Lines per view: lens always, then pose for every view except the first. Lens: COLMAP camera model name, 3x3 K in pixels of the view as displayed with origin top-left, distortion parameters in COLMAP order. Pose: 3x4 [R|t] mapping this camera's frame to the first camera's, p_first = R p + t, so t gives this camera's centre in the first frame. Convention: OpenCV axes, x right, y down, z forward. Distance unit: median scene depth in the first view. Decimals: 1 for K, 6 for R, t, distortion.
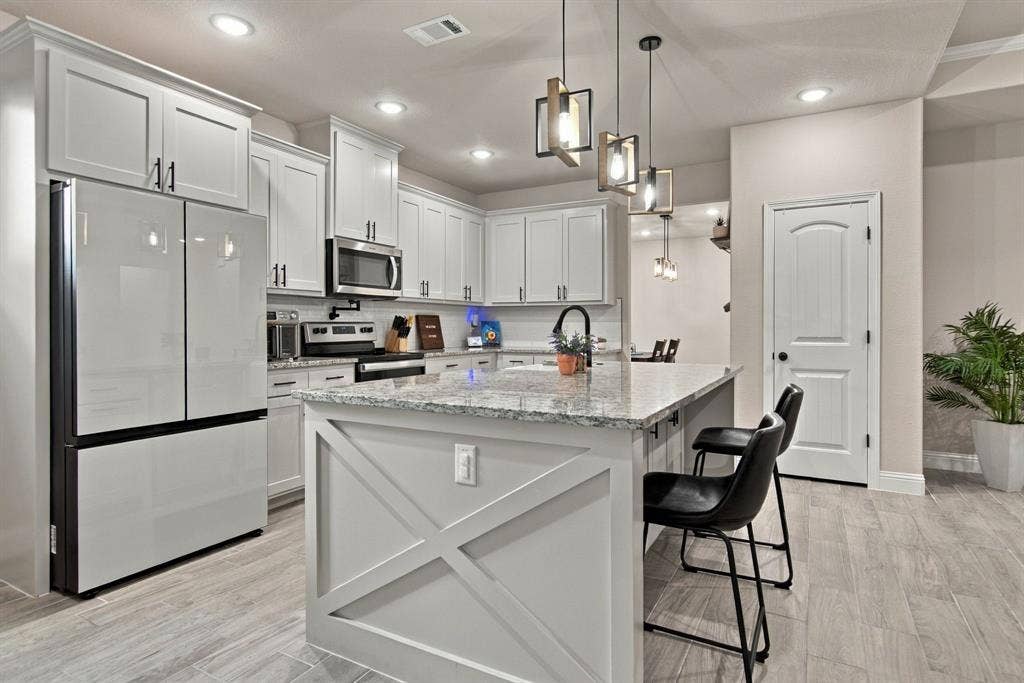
lens RADIAL K [[551.3, 0, 512.0], [0, 551.3, 341.5], [0, 0, 1]] dist [0.002298, 0.000609]
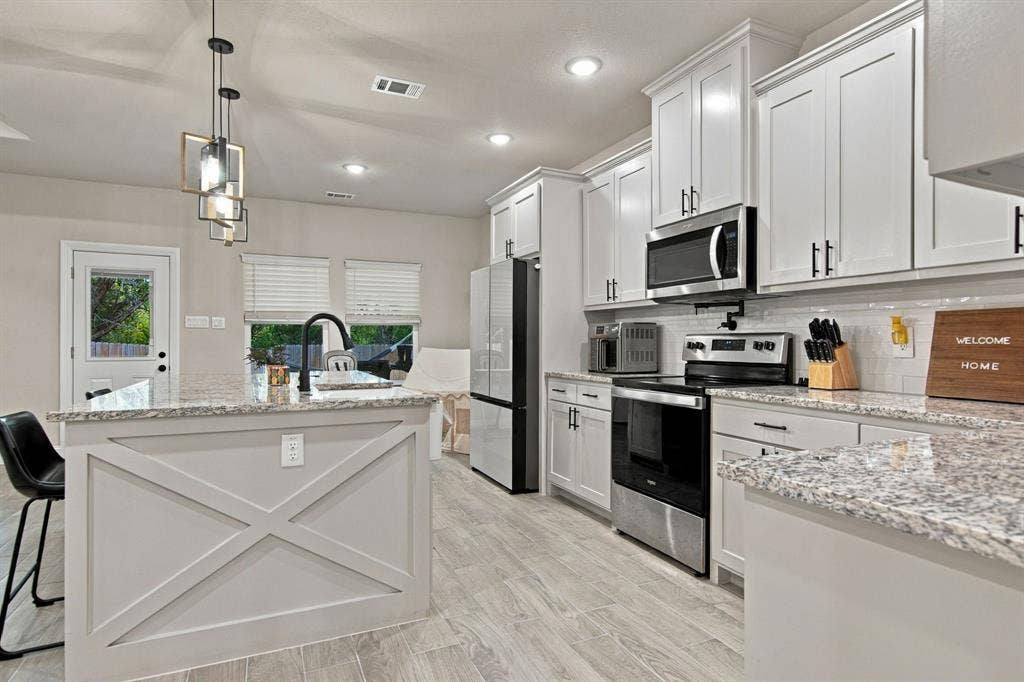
lens RADIAL K [[551.3, 0, 512.0], [0, 551.3, 341.0], [0, 0, 1]] dist [0.002298, 0.000609]
pose [[-0.596057, 0.003092, -0.802936, 0.417343], [-0.018813, 0.999664, 0.017816, -0.033262], [0.802722, 0.025725, -0.595799, 1.199330]]
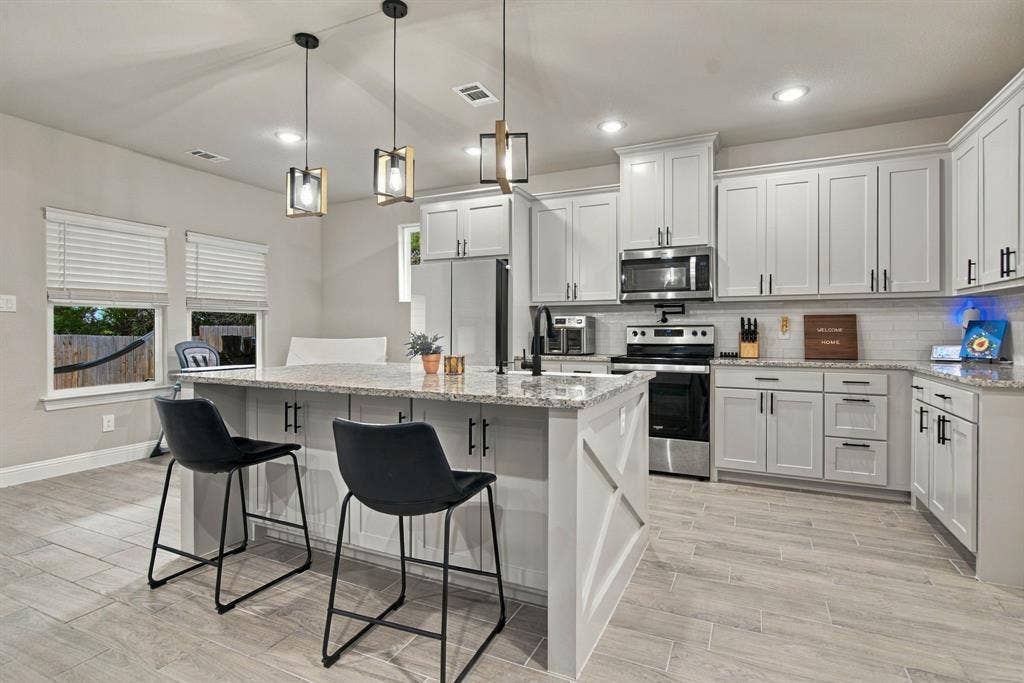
lens RADIAL K [[512.3, 0, 511.0], [0, 512.3, 331.2], [0, 0, 1]] dist [0.002597, 0.000598]
pose [[0.068740, 0.003880, -0.997627, 0.657827], [-0.025573, 0.999671, 0.002126, -0.018641], [0.997307, 0.025366, 0.068817, 0.632290]]
